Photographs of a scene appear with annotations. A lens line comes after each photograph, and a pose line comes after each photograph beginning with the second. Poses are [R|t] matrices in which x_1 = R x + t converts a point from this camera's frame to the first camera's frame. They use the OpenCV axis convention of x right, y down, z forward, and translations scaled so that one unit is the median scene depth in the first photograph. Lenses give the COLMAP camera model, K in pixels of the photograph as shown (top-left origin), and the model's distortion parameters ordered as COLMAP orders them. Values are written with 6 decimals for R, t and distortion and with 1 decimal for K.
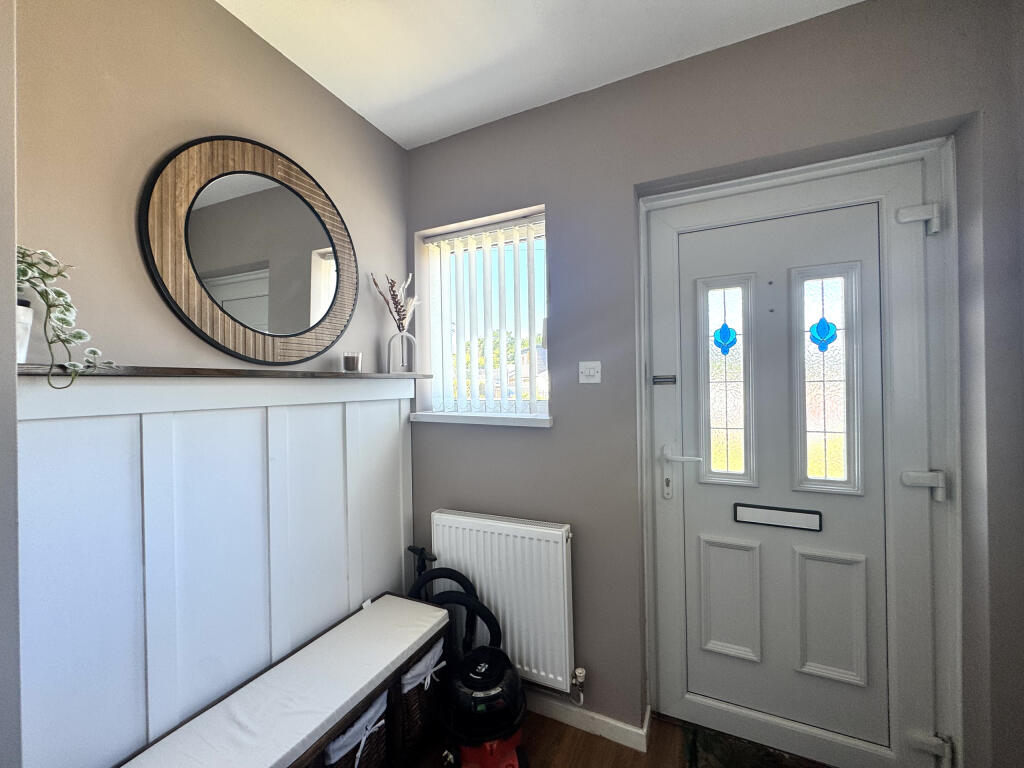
lens RADIAL K [[409.7, 0, 511.5], [0, 409.7, 382.4], [0, 0, 1]] dist [-0.004076, 0.000118]
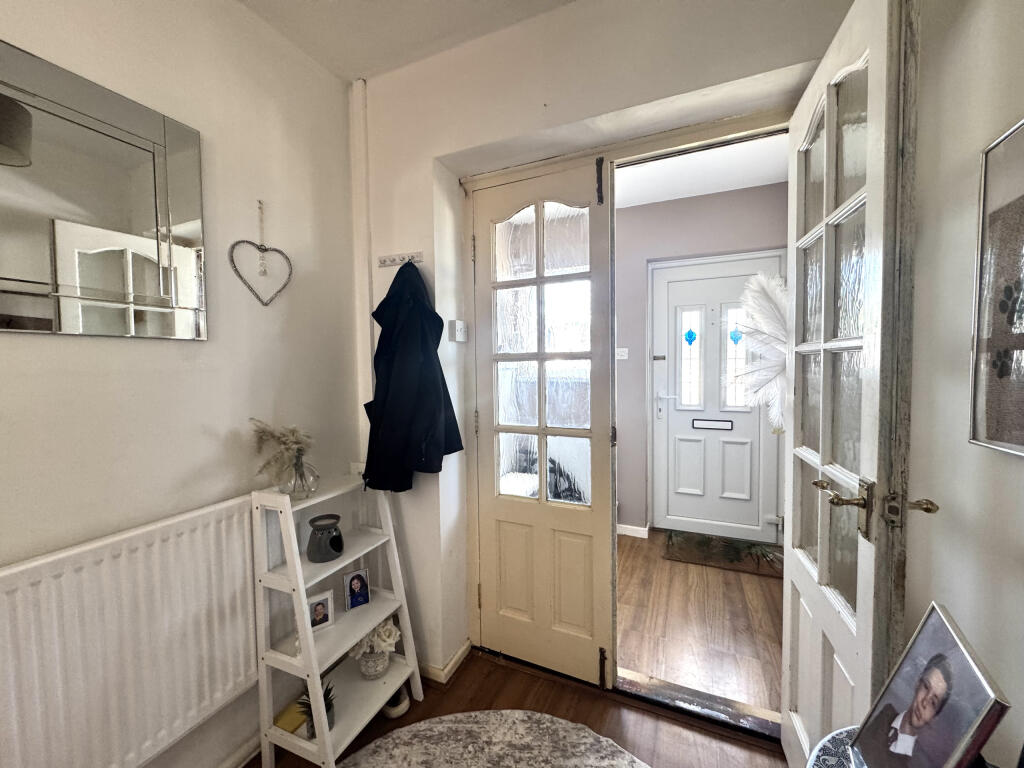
lens RADIAL K [[409.7, 0, 512.0], [0, 409.7, 384.1], [0, 0, 1]] dist [-0.004076, 0.000118]
pose [[0.999611, 0.000091, 0.027873, -0.394332], [-0.001541, 0.998646, 0.052004, 0.019078], [-0.027831, -0.052027, 0.998258, -0.961790]]
